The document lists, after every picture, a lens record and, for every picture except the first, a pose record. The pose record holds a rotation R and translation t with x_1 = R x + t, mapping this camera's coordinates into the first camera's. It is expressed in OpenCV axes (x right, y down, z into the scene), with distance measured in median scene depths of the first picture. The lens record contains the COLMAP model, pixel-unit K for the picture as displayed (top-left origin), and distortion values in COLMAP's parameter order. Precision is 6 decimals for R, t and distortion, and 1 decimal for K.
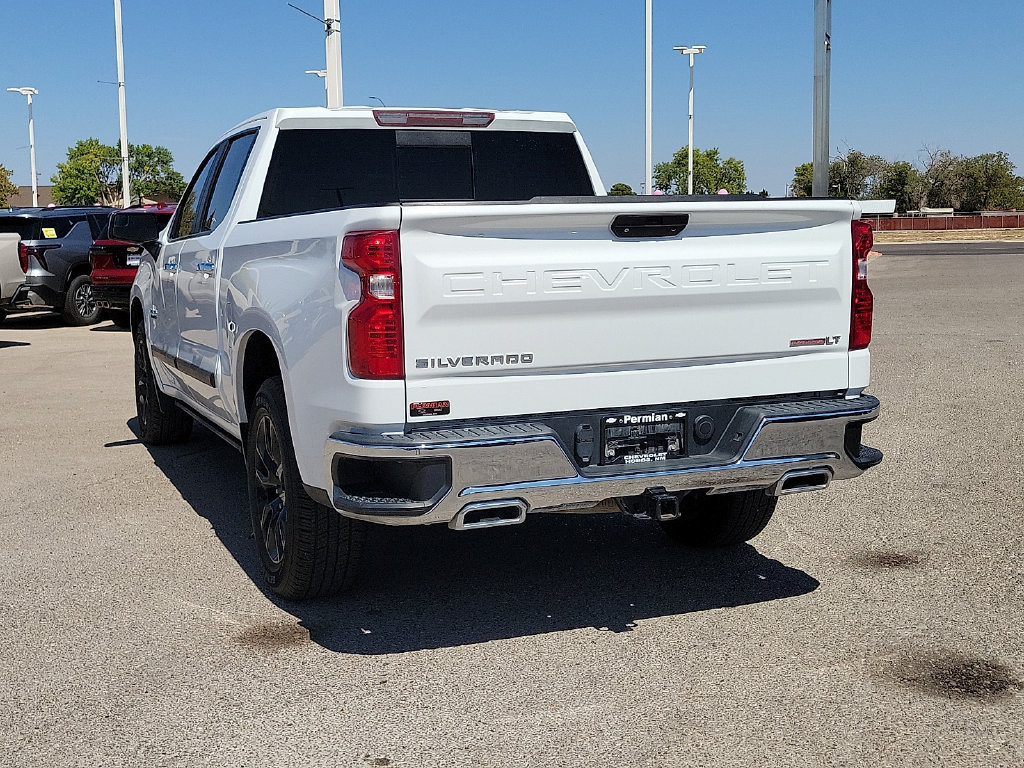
lens RADIAL K [[1256.8, 0, 511.2], [0, 1256.8, 375.2], [0, 0, 1]] dist [0.032545, 0.001701]
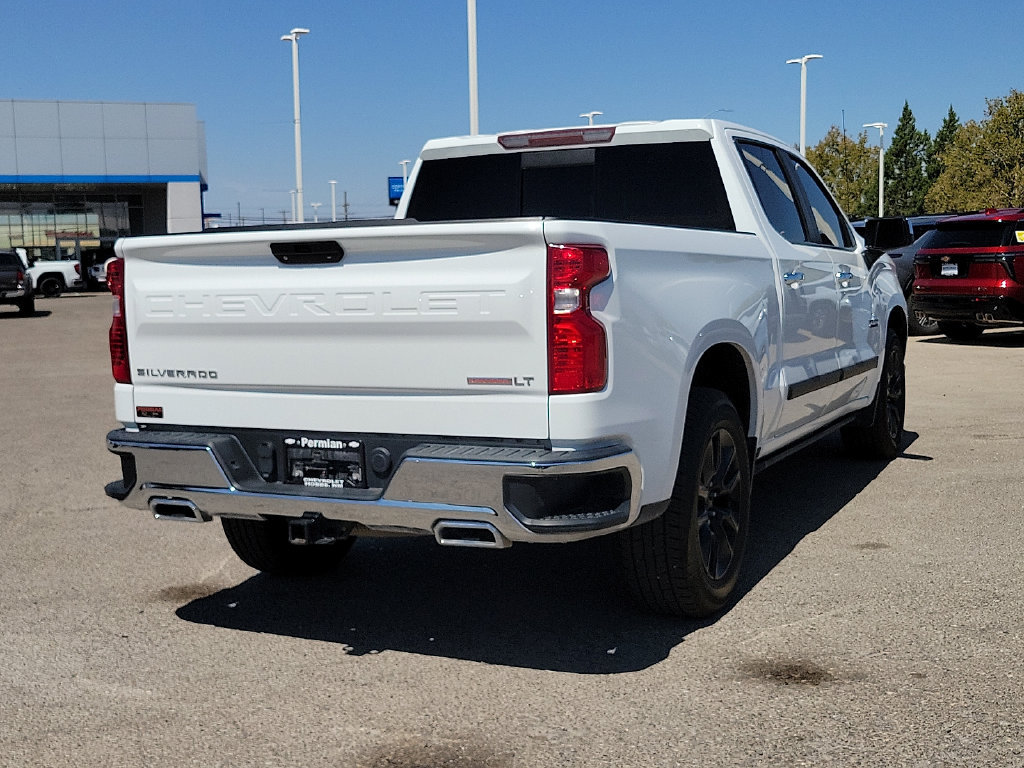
lens RADIAL K [[1289.9, 0, 512.0], [0, 1289.9, 384.0], [0, 0, 1]] dist [0.007639, 0.039448]
pose [[0.662356, 0.072638, -0.745659, 0.969955], [-0.071612, 0.996870, 0.033497, -0.058391], [0.745759, 0.031211, 0.665485, 0.421395]]
